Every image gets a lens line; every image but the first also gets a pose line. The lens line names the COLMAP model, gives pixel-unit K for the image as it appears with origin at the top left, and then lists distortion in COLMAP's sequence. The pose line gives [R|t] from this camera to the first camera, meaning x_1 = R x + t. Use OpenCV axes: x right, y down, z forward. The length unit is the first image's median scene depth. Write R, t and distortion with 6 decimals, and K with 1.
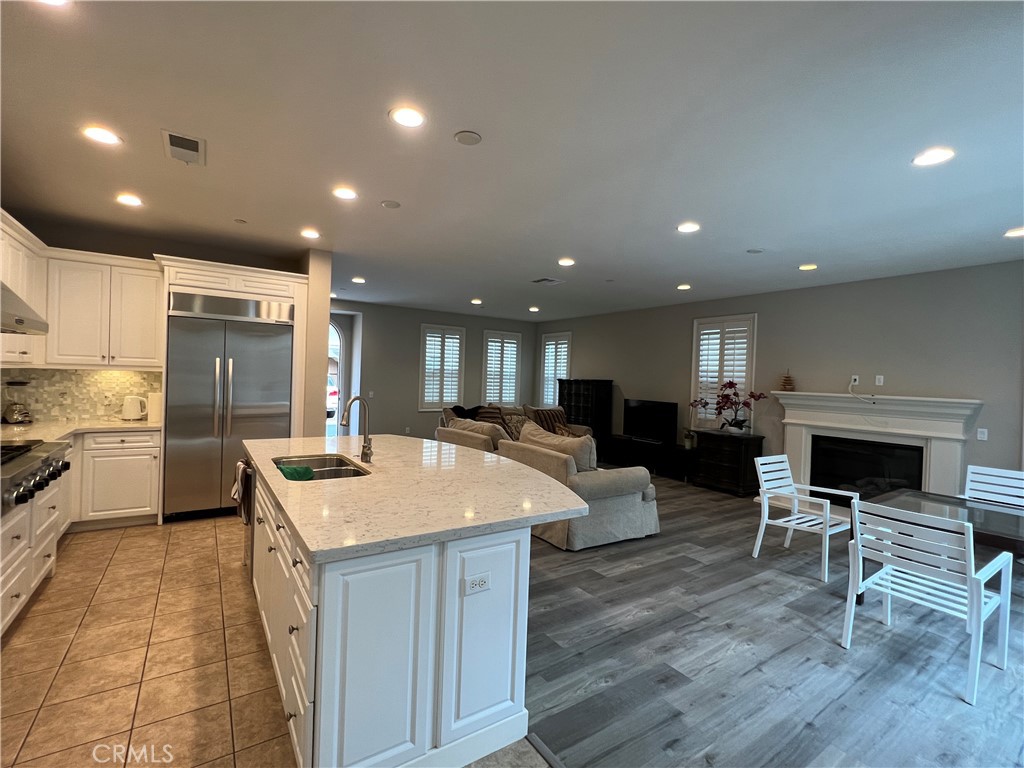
lens RADIAL K [[467.7, 0, 508.5], [0, 467.7, 383.1], [0, 0, 1]] dist [-0.001052, -0.000290]
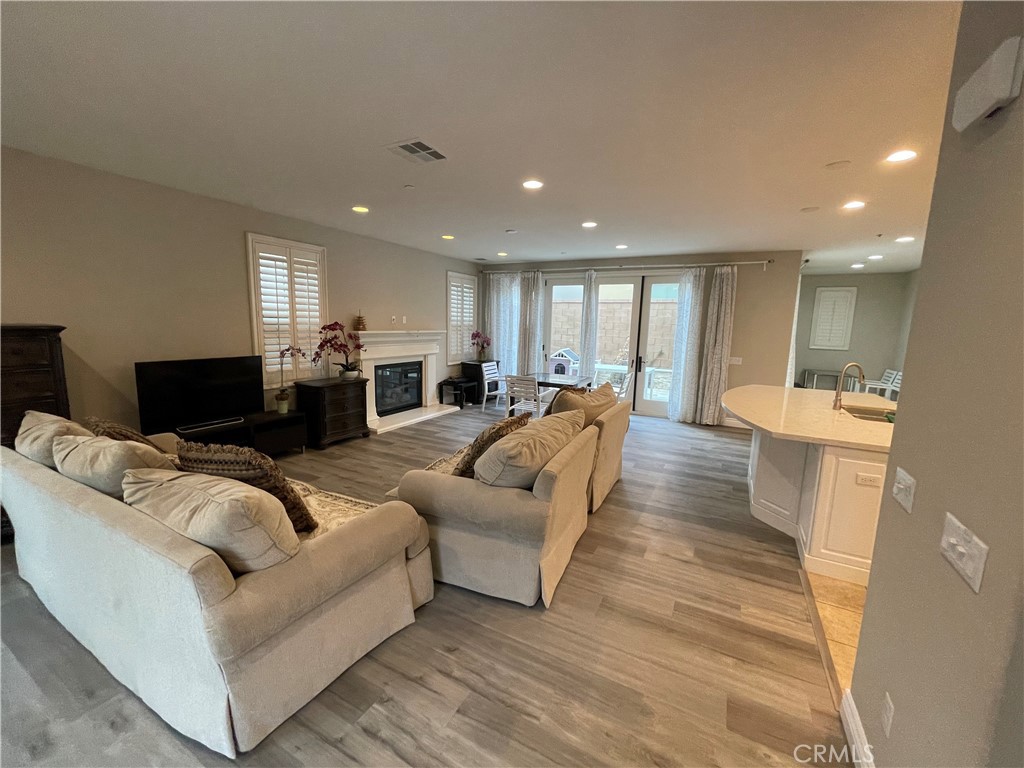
lens RADIAL K [[413.2, 0, 512.0], [0, 413.2, 384.0], [0, 0, 1]] dist [-0.000495, -0.000003]
pose [[-0.471380, -0.177439, 0.863896, -0.571563], [-0.030299, 0.982231, 0.185212, -0.066934], [-0.881410, 0.061130, -0.468381, 1.545194]]
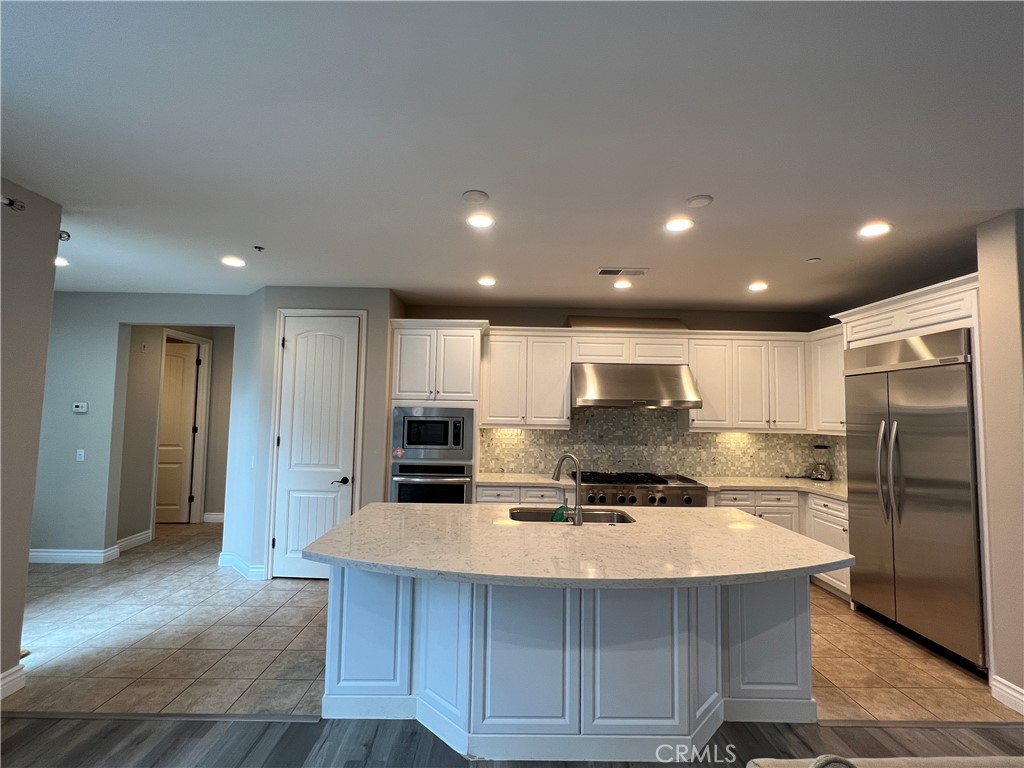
lens RADIAL K [[467.7, 0, 508.5], [0, 467.7, 383.1], [0, 0, 1]] dist [-0.001052, -0.000290]
pose [[-0.540699, -0.097963, -0.835493, 0.380804], [-0.047292, 0.995165, -0.086080, -0.019174], [0.839886, -0.007031, -0.542718, 0.892580]]
